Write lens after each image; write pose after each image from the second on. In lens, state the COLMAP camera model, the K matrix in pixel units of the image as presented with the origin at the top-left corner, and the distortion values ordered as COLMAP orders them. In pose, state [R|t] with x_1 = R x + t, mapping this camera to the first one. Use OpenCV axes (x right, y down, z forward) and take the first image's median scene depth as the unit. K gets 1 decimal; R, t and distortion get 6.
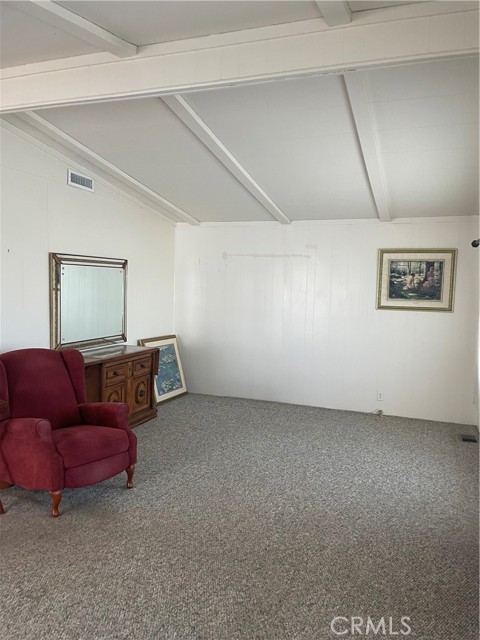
lens RADIAL K [[491.2, 0, 238.5], [0, 491.2, 322.8], [0, 0, 1]] dist [0.065296, -0.043543]
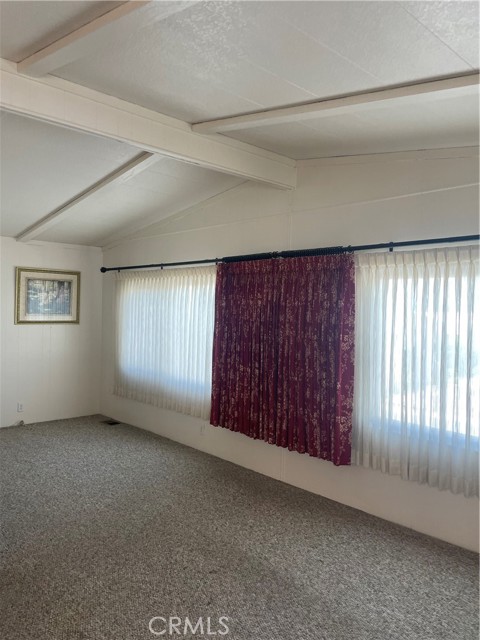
lens RADIAL K [[491.2, 0, 237.5], [0, 491.2, 316.6], [0, 0, 1]] dist [0.065296, -0.043543]
pose [[0.462571, -0.030093, 0.886071, -0.452081], [0.057908, 0.998315, 0.003674, -0.021416], [-0.884689, 0.049611, 0.463534, 0.105306]]
